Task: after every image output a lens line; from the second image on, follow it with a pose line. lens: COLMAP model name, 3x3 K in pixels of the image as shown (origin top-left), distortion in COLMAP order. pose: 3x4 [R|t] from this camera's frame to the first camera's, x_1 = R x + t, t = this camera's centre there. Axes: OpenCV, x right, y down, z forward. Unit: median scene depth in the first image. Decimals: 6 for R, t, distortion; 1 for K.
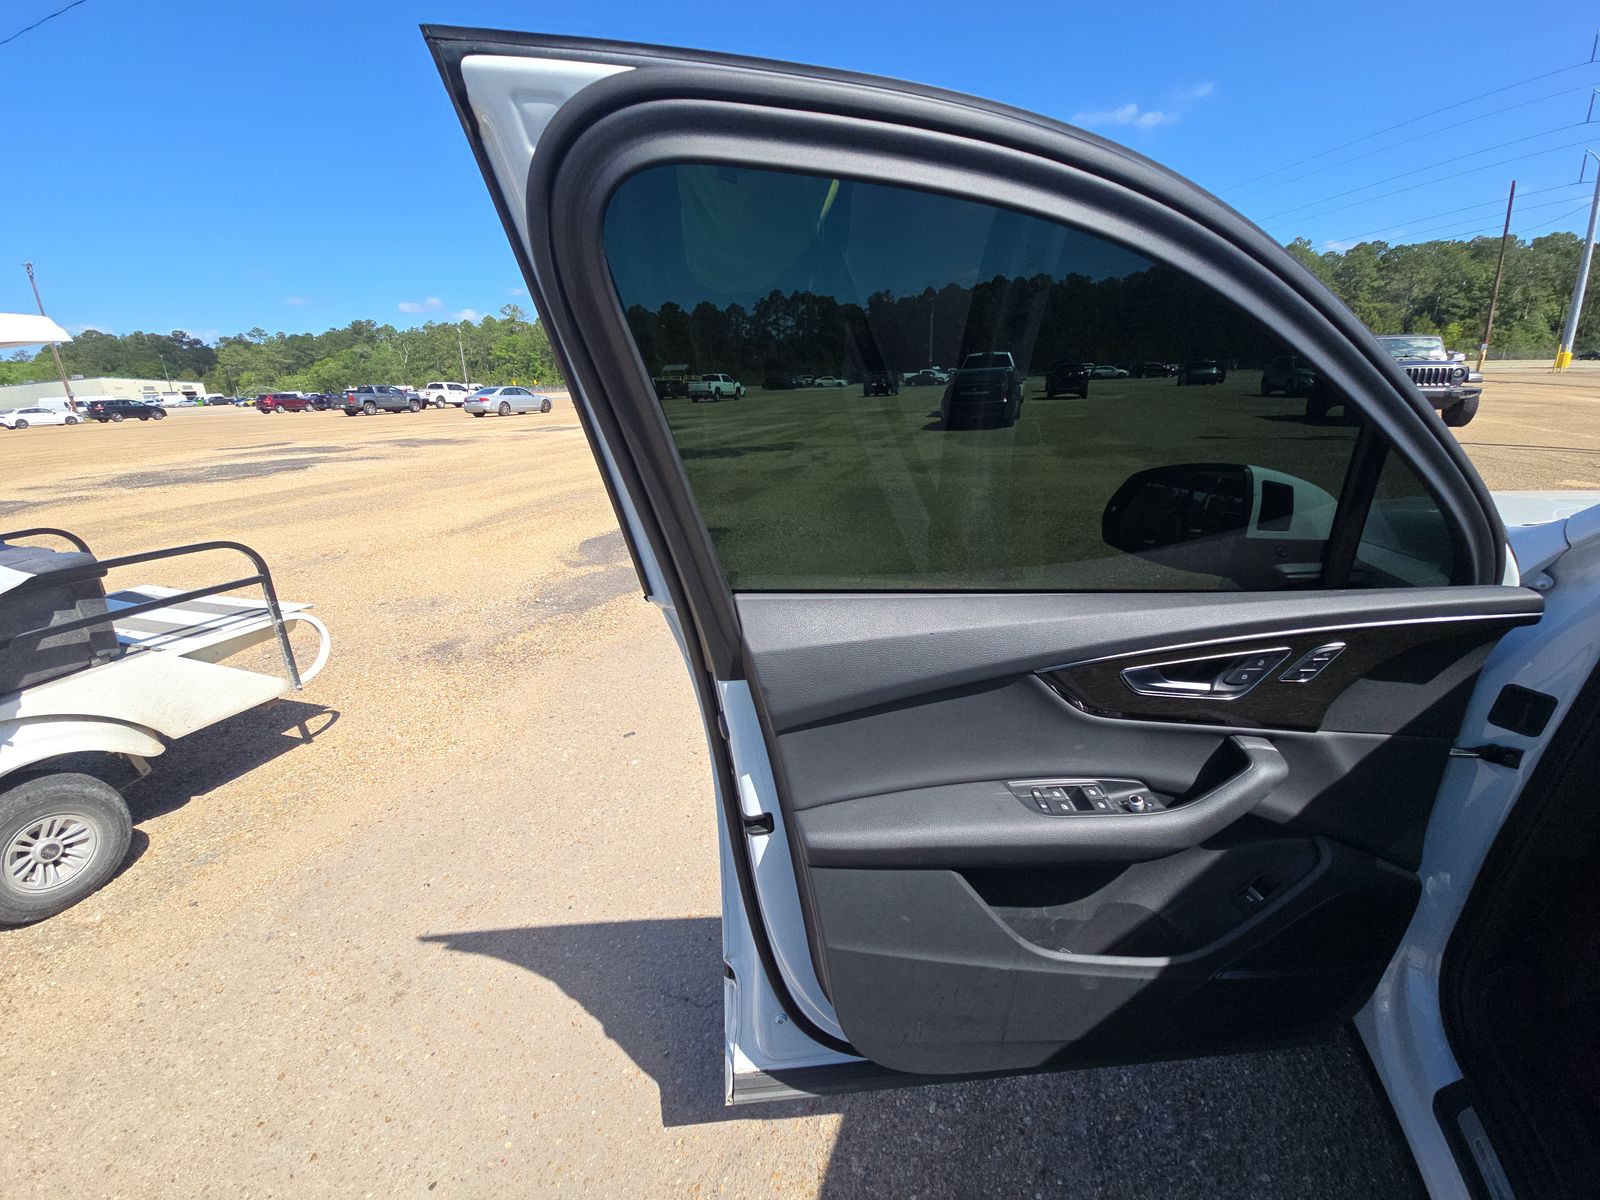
lens RADIAL K [[643.3, 0, 800.0], [0, 643.3, 600.0], [0, 0, 1]] dist [0.020339, -0.012417]
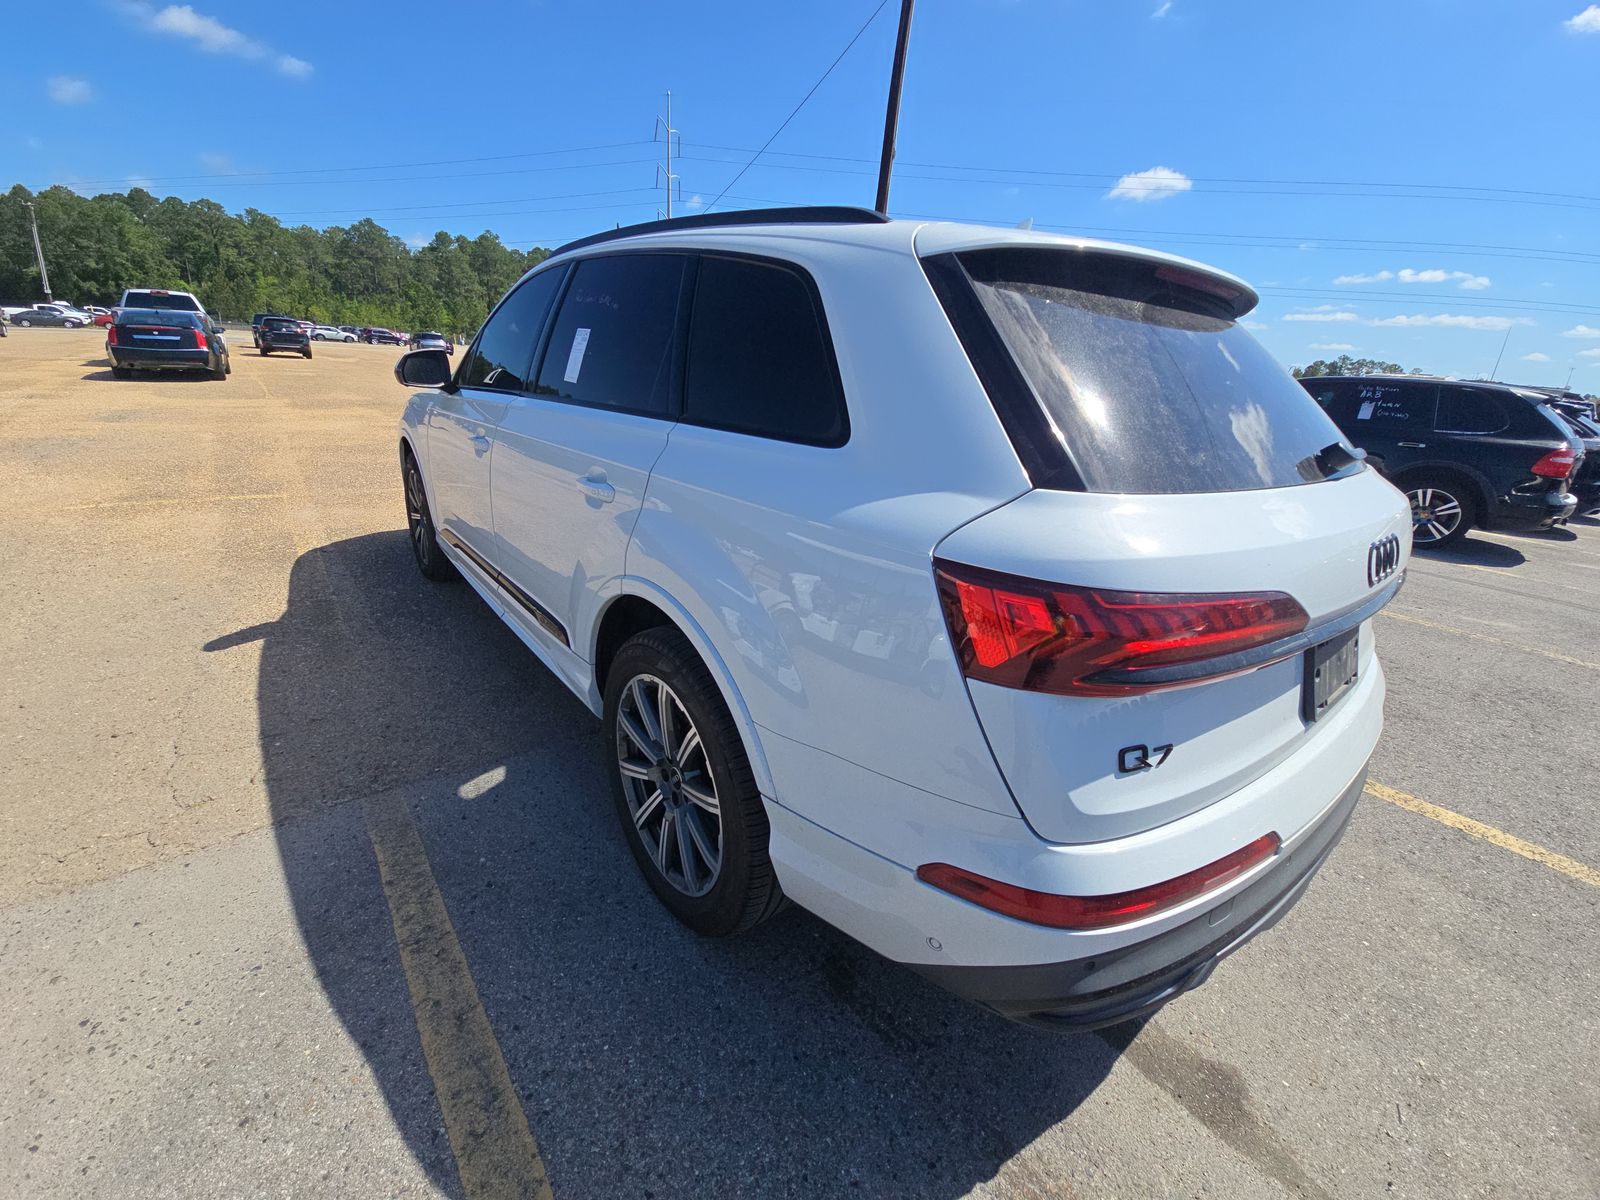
lens RADIAL K [[636.0, 0, 799.4], [0, 636.0, 602.2], [0, 0, 1]] dist [0.036376, -0.021471]
pose [[0.527154, -0.229881, 0.818085, -0.025897], [0.194392, 0.969808, 0.147254, 0.025562], [-0.827237, 0.081404, 0.555925, -0.063194]]
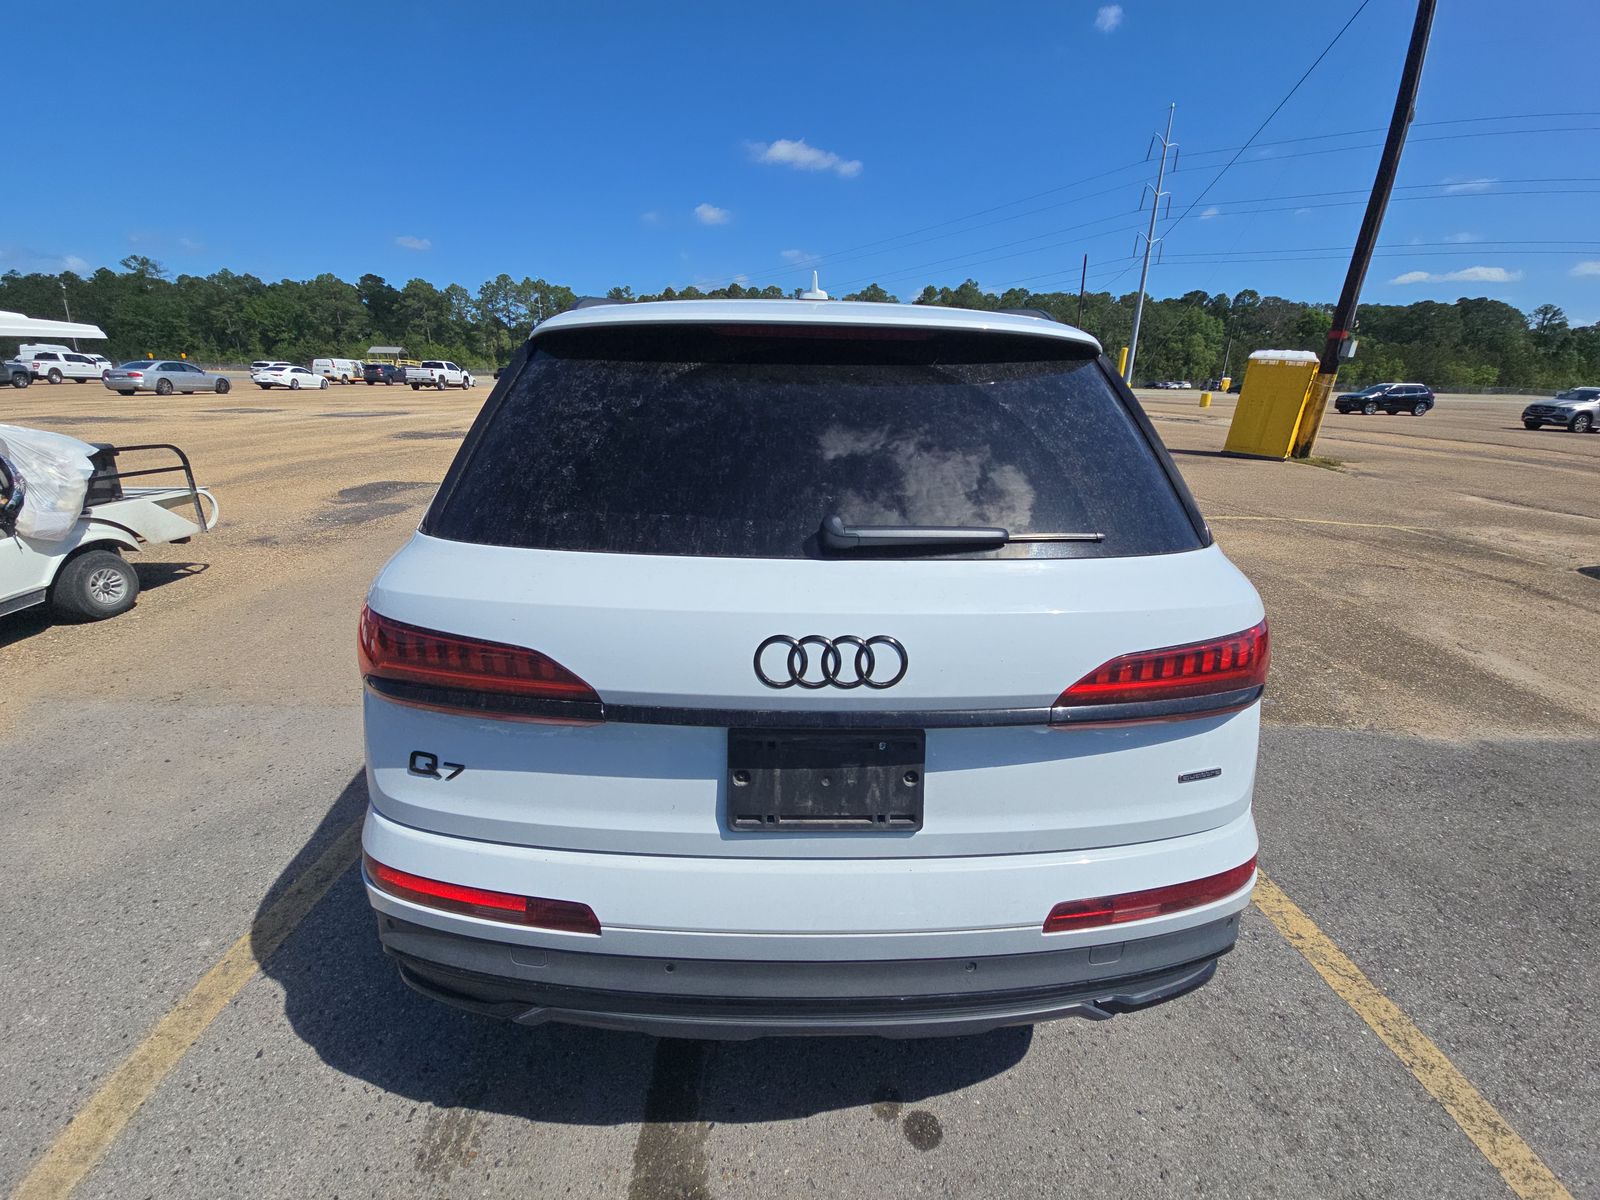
lens RADIAL K [[643.3, 0, 800.0], [0, 643.3, 600.0], [0, 0, 1]] dist [0.020339, -0.012417]
pose [[0.933697, -0.066853, 0.351767, 0.009253], [0.066787, 0.997691, 0.012337, 0.031516], [-0.351779, 0.011975, 0.936006, -0.096417]]
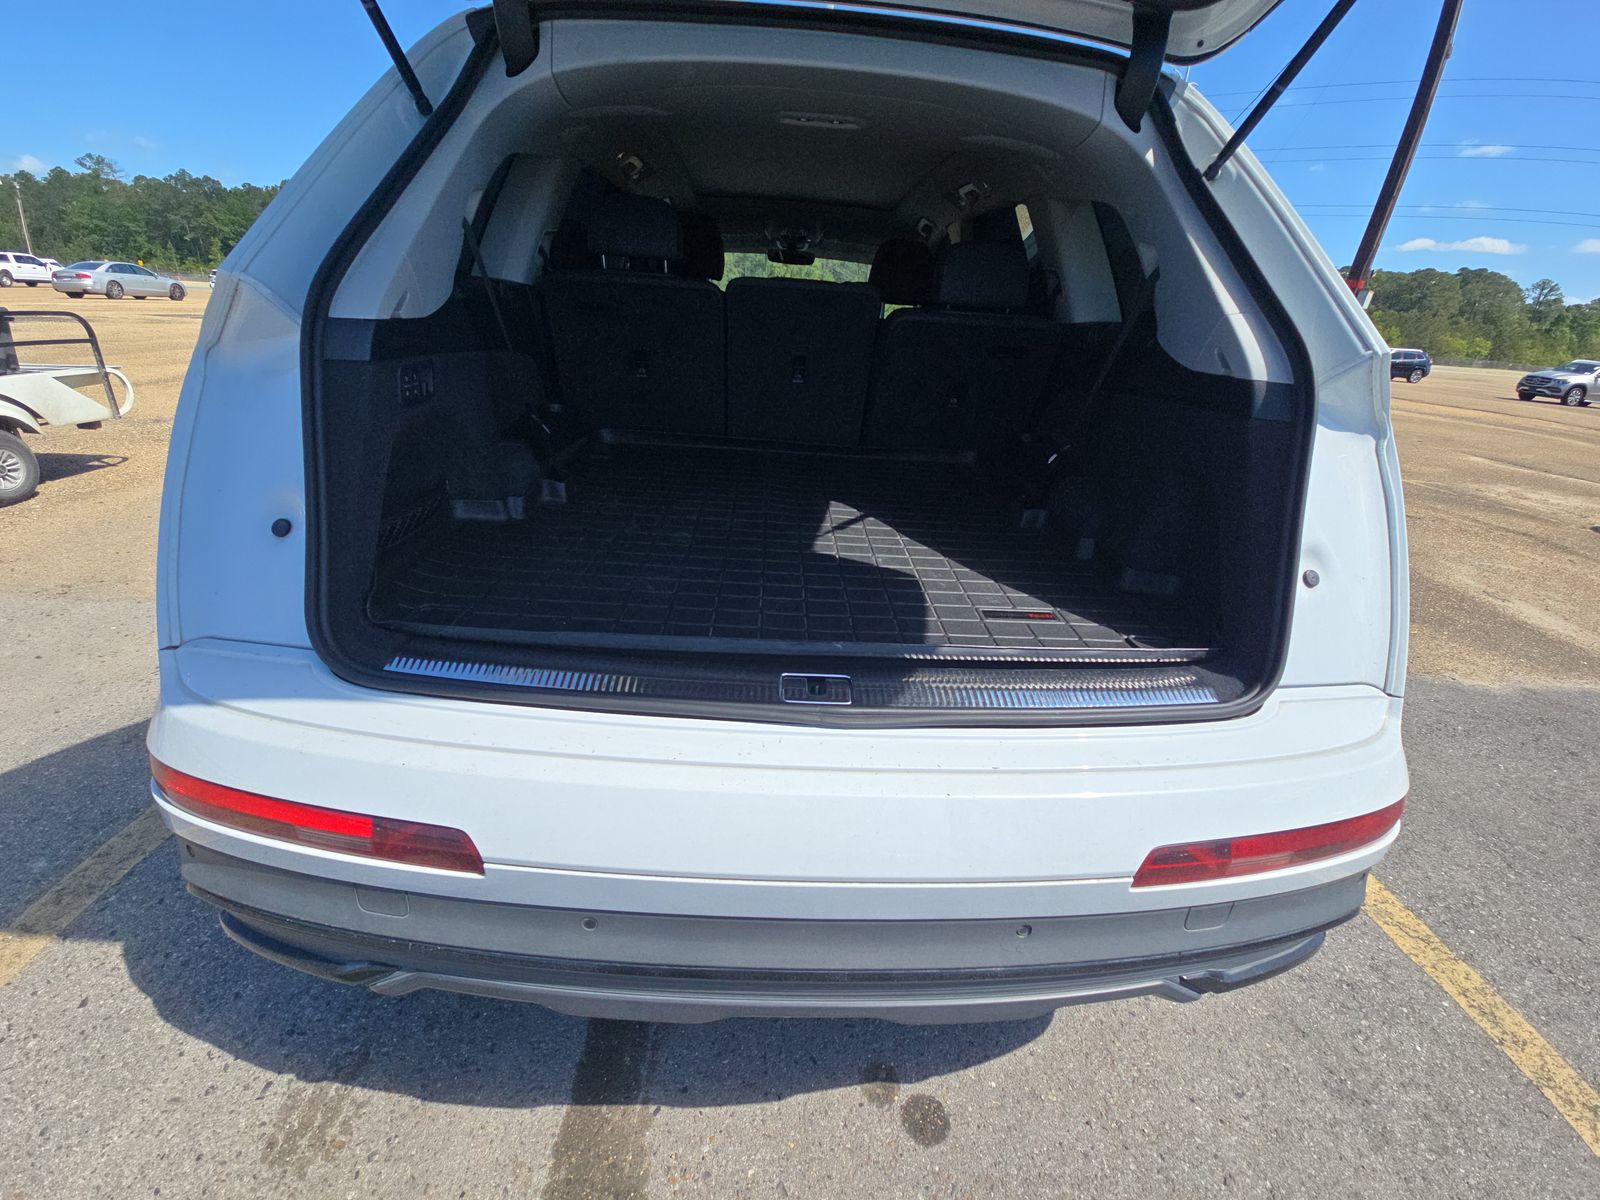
lens RADIAL K [[636.0, 0, 799.4], [0, 636.0, 602.2], [0, 0, 1]] dist [0.036376, -0.021471]
pose [[0.926673, -0.061921, 0.370732, 0.012441], [0.028034, 0.994976, 0.096111, 0.036890], [-0.374820, -0.078670, 0.923754, -0.085970]]
